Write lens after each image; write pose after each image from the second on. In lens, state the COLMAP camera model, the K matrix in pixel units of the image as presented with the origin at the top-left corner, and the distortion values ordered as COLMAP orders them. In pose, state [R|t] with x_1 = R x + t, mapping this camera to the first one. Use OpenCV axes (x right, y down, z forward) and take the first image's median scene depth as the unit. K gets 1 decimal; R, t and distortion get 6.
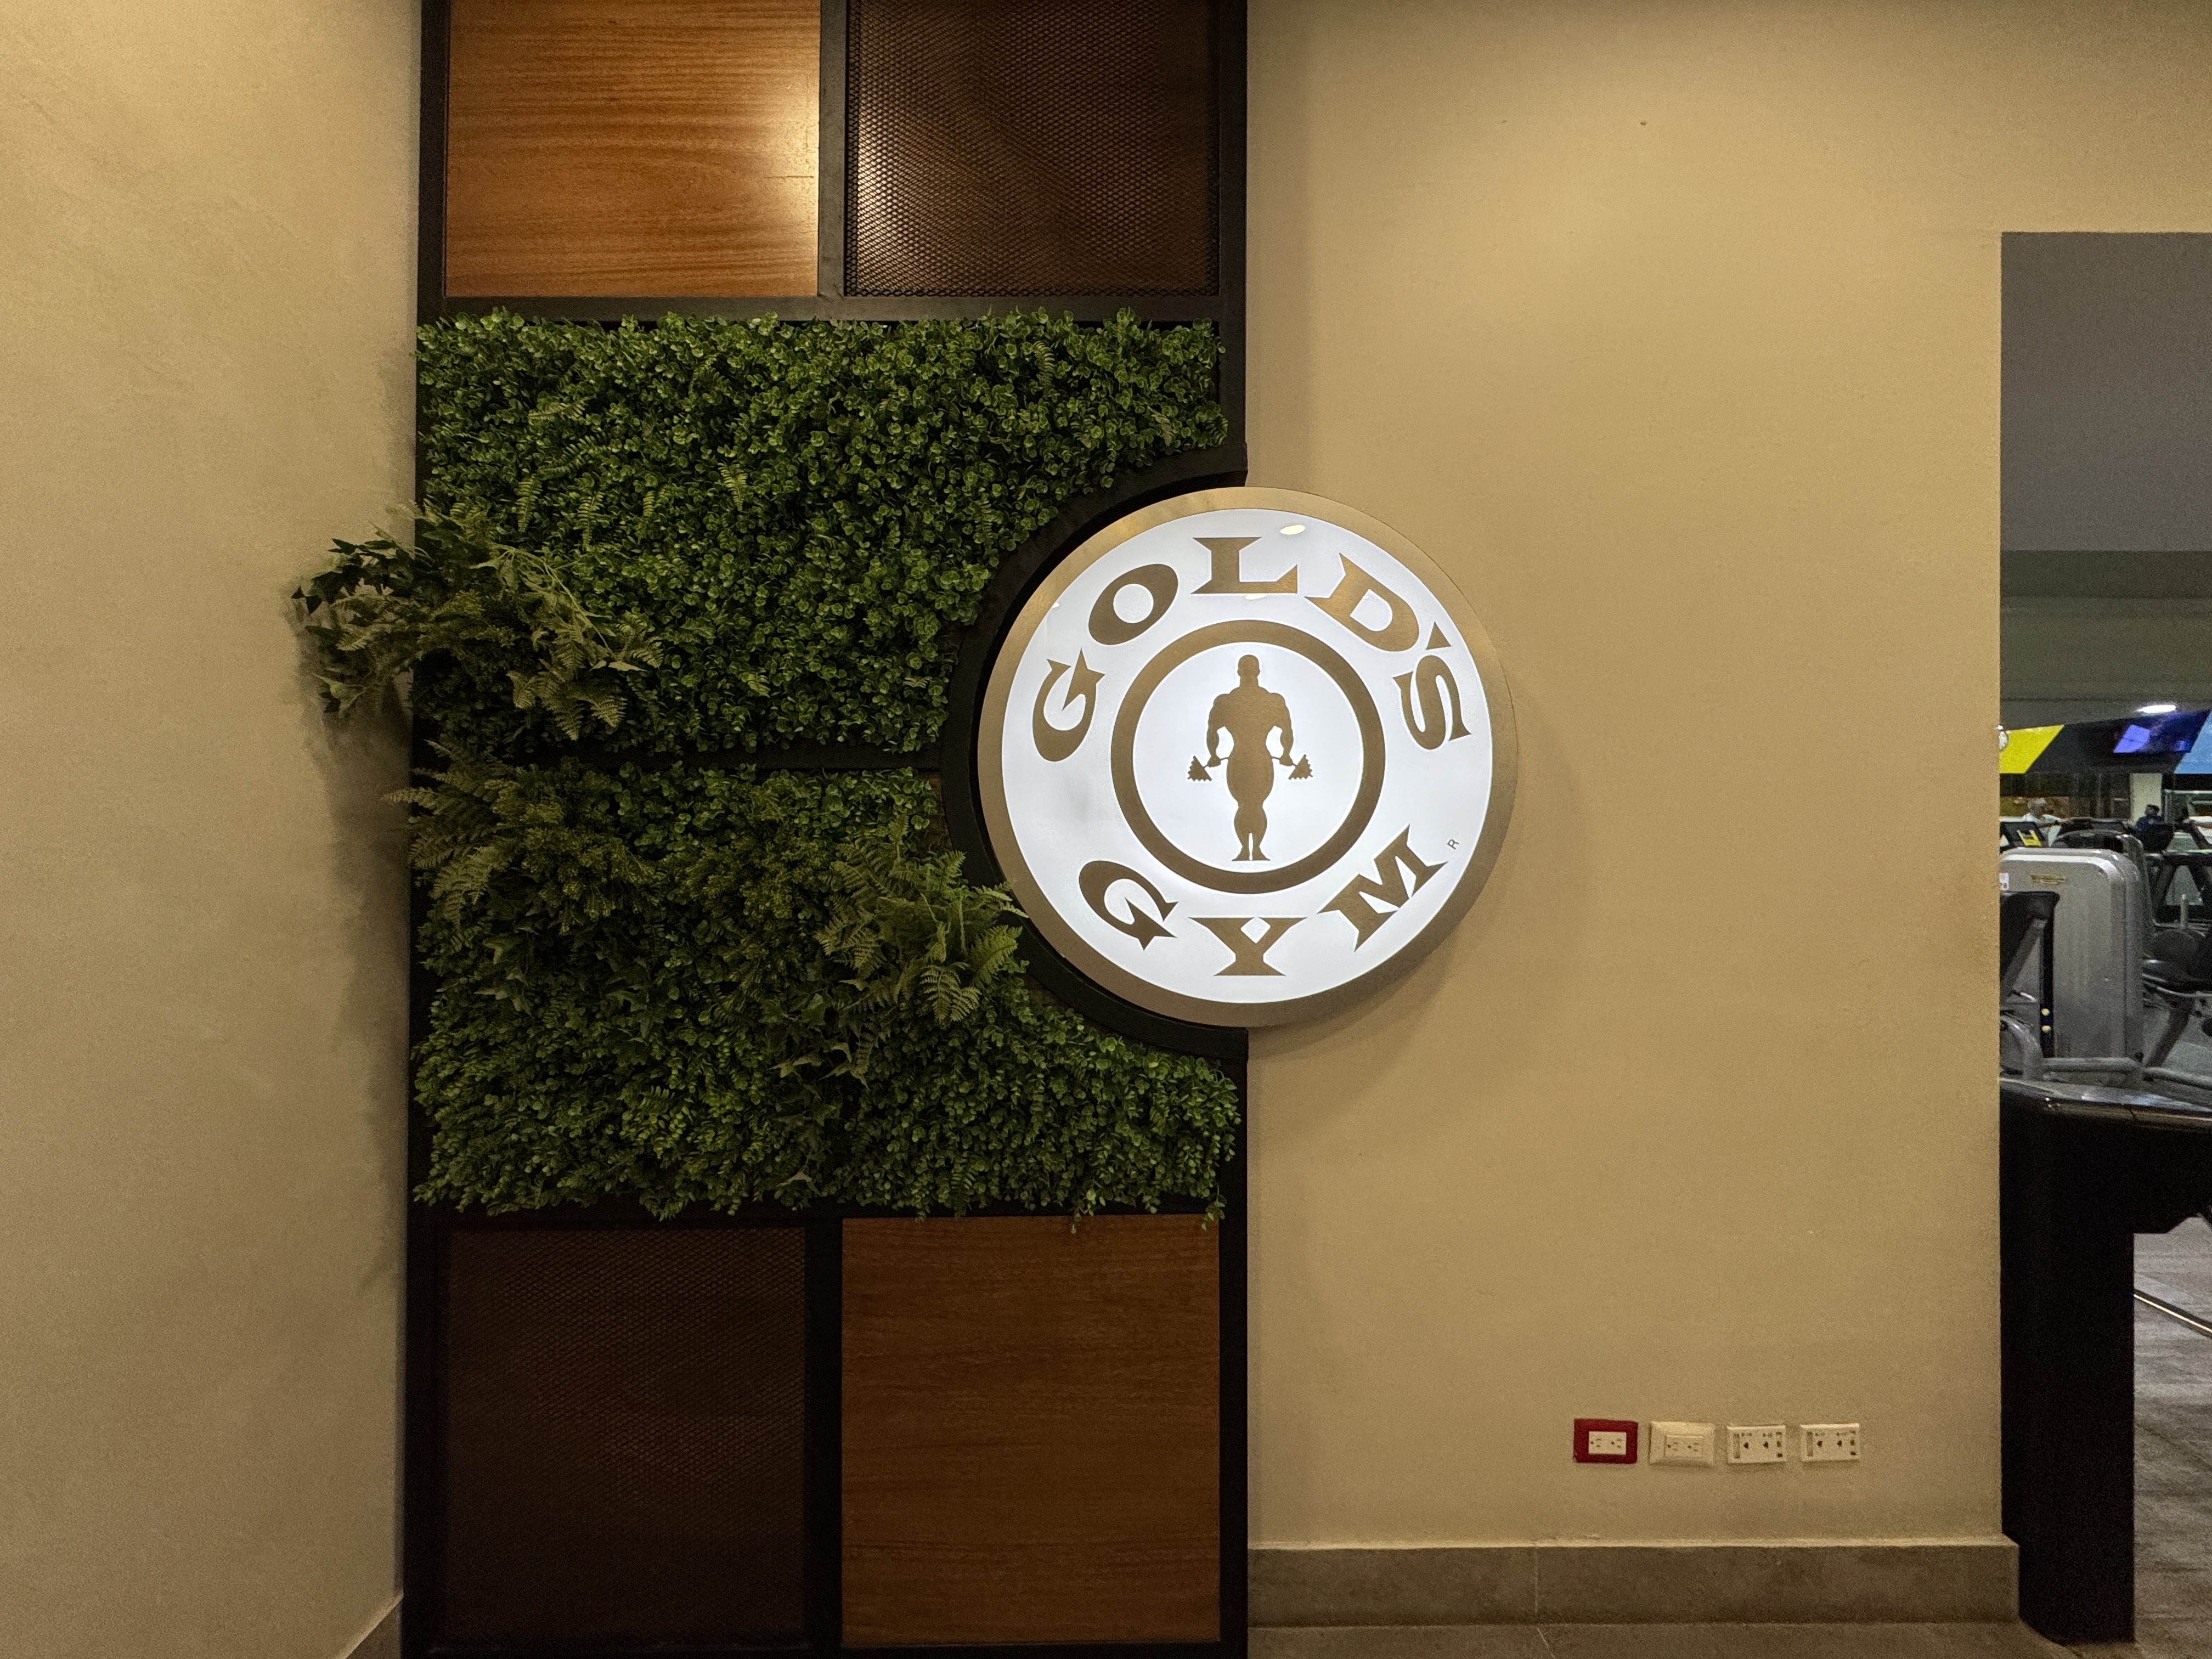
lens RADIAL K [[888.9, 0, 1103.9], [0, 888.9, 831.6], [0, 0, 1]] dist [0.000831, 0.000044]
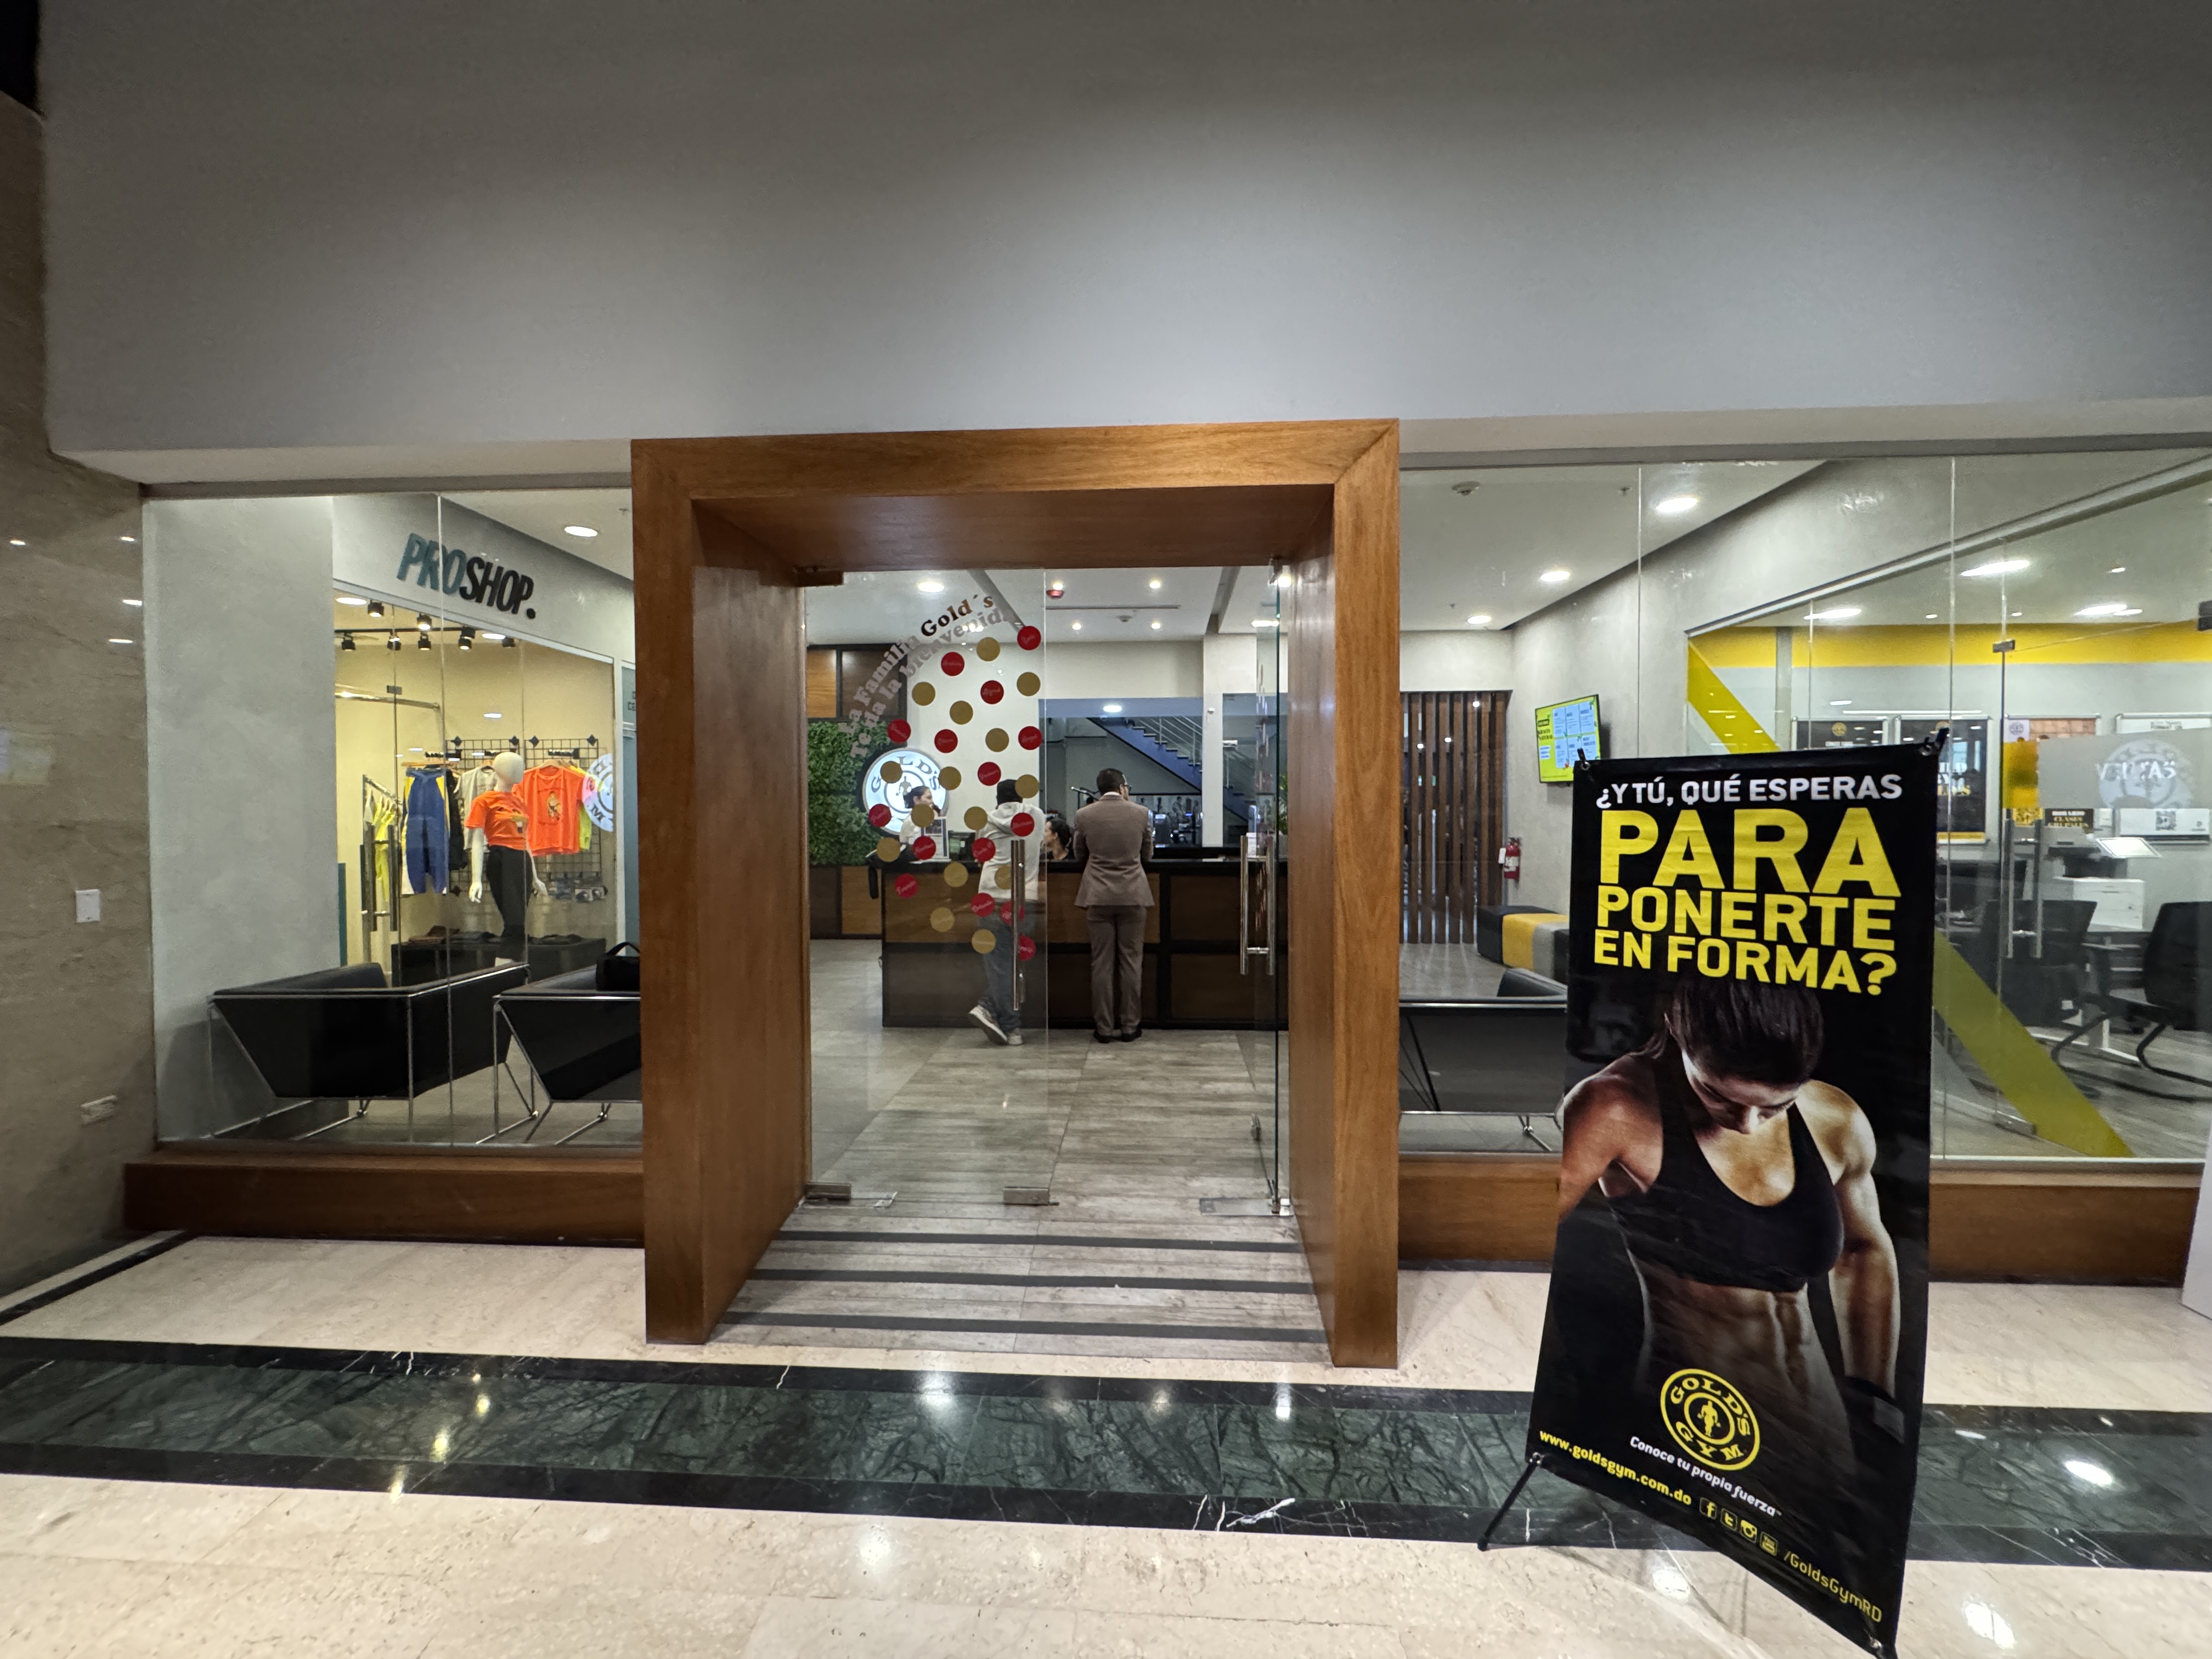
lens RADIAL K [[888.9, 0, 1104.7], [0, 888.9, 826.6], [0, 0, 1]] dist [0.000831, 0.000044]
pose [[0.997515, -0.003687, -0.070365, 2.030961], [0.005680, 0.999588, 0.028138, -0.009181], [0.070232, -0.028468, 0.997124, -5.197589]]
